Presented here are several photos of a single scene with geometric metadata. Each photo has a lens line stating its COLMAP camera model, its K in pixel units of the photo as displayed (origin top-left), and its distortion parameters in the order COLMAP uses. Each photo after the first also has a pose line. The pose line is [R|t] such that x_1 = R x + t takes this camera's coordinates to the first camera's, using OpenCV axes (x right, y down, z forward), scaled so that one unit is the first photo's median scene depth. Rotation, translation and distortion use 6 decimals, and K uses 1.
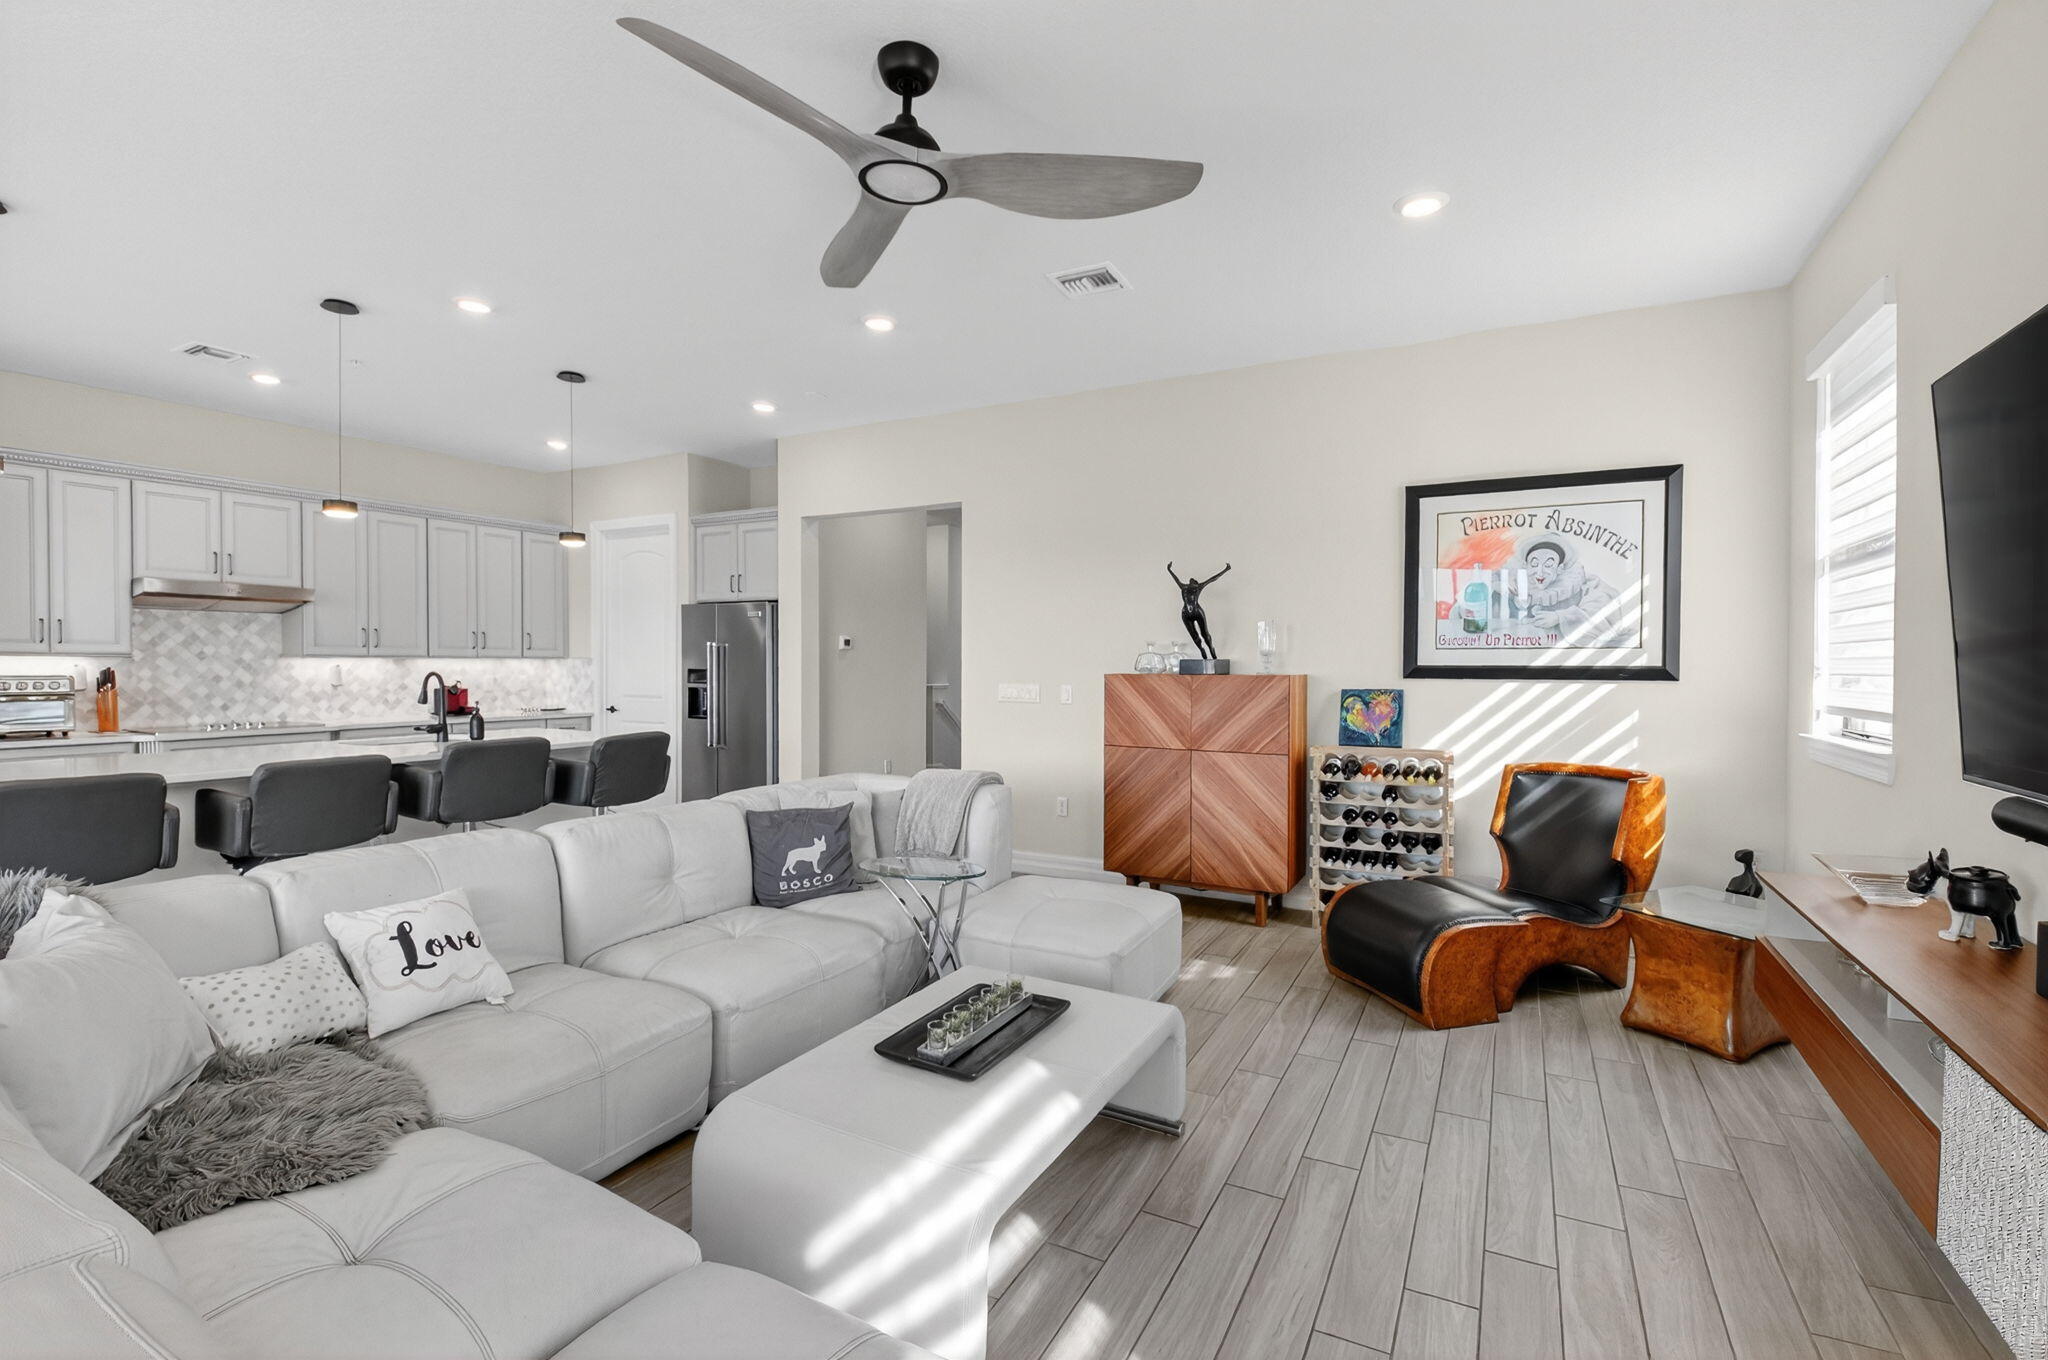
lens RADIAL K [[902.8, 0, 1020.6], [0, 902.8, 685.8], [0, 0, 1]] dist [0.000329, -0.022610]
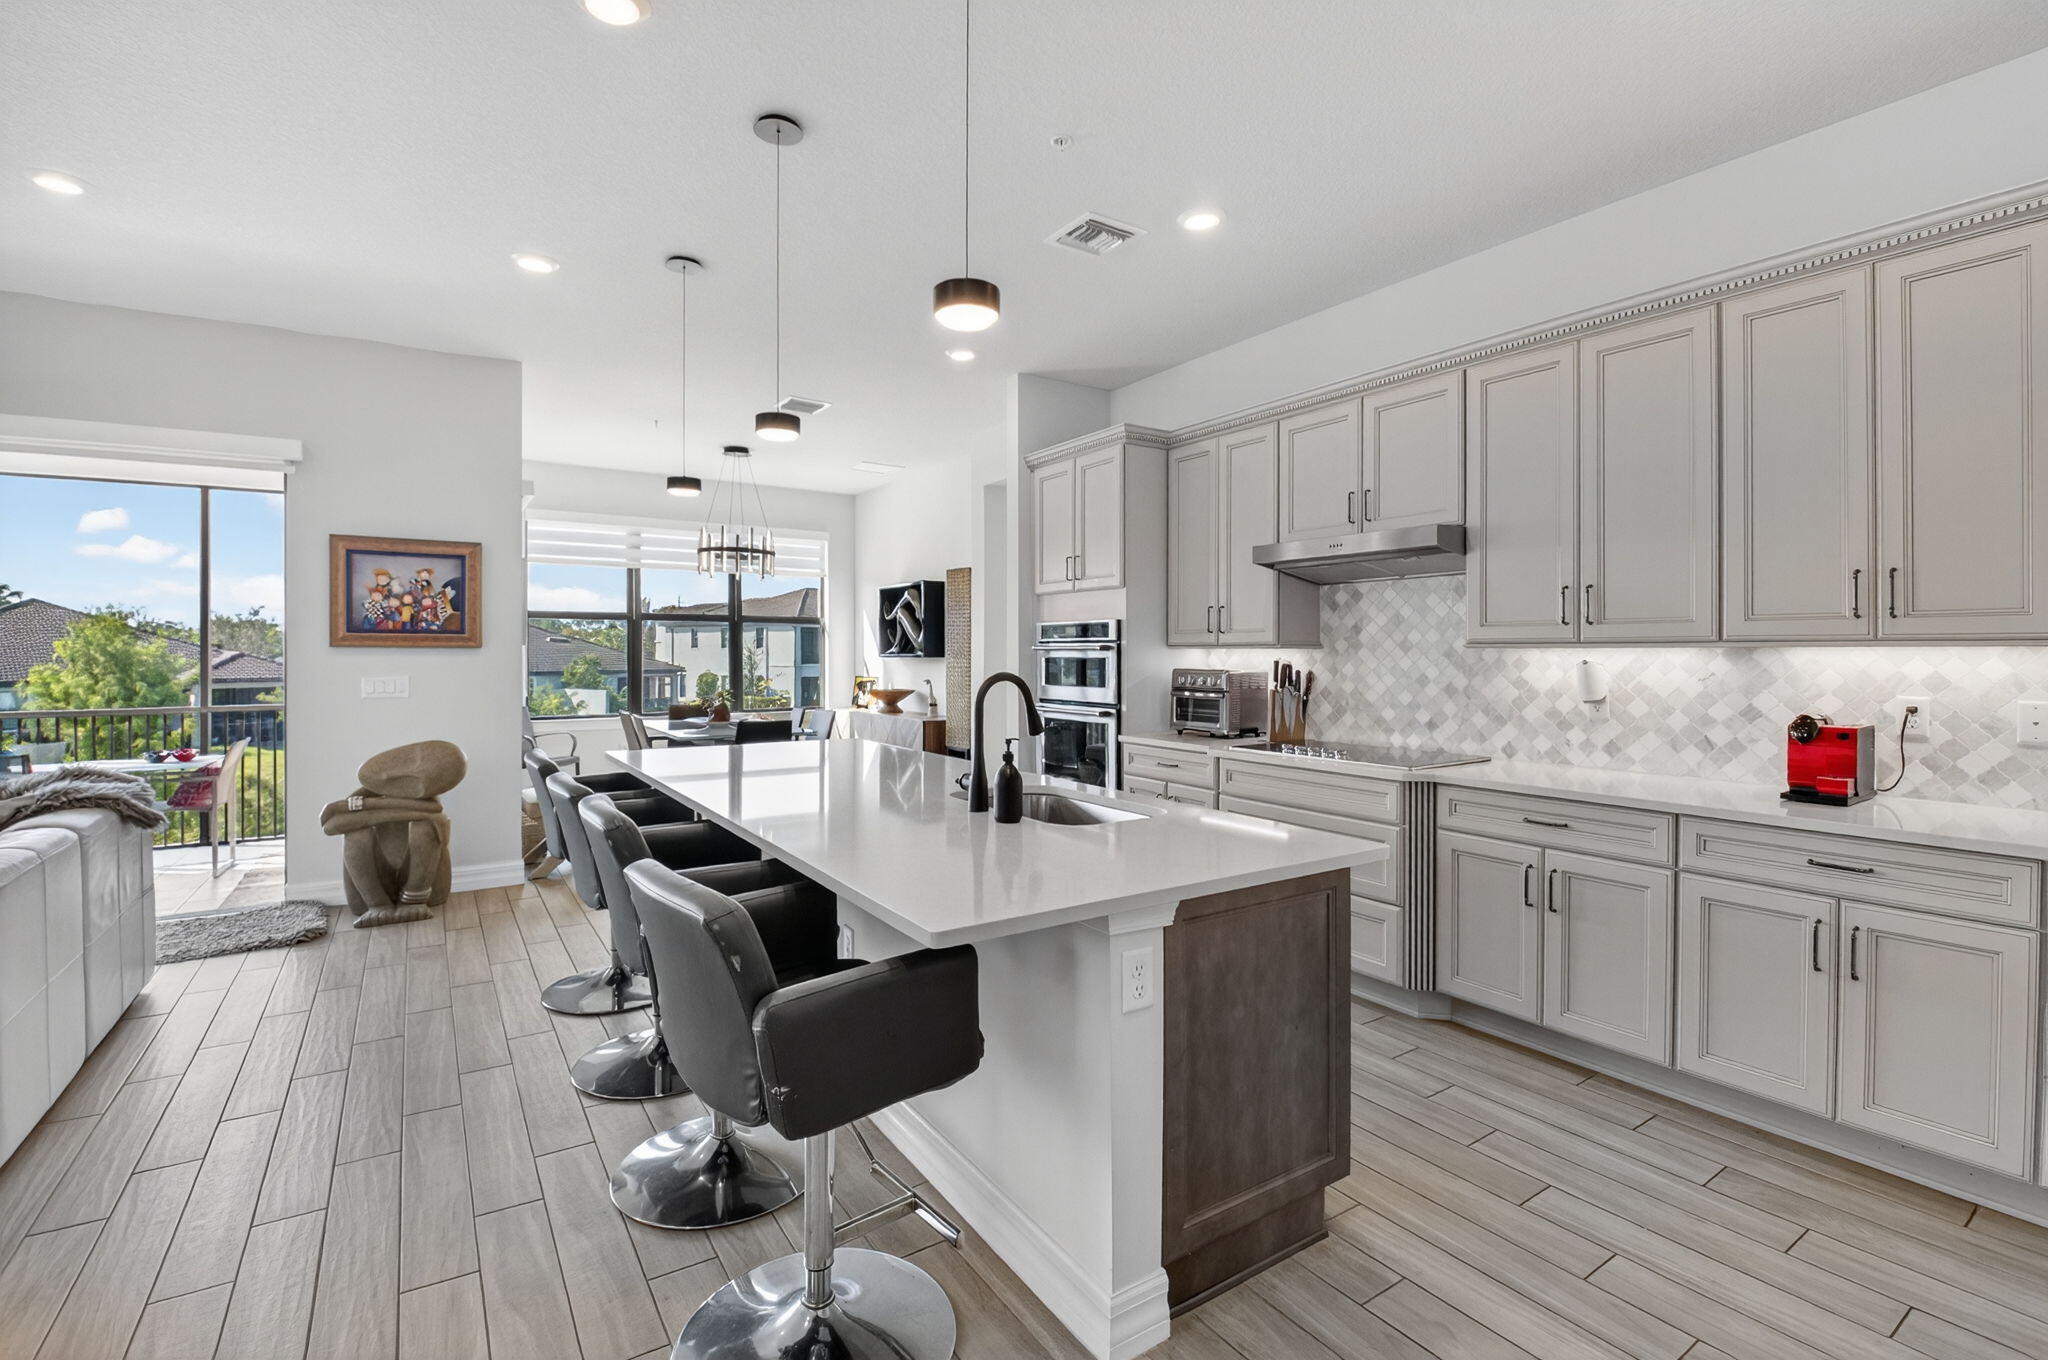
lens RADIAL K [[902.4, 0, 1031.4], [0, 902.4, 655.7], [0, 0, 1]] dist [0.017113, -0.026535]
pose [[-0.466936, -0.001311, -0.884290, -0.182003], [-0.024963, 0.999620, 0.011699, -0.027620], [0.883939, 0.027537, -0.466791, 1.090003]]
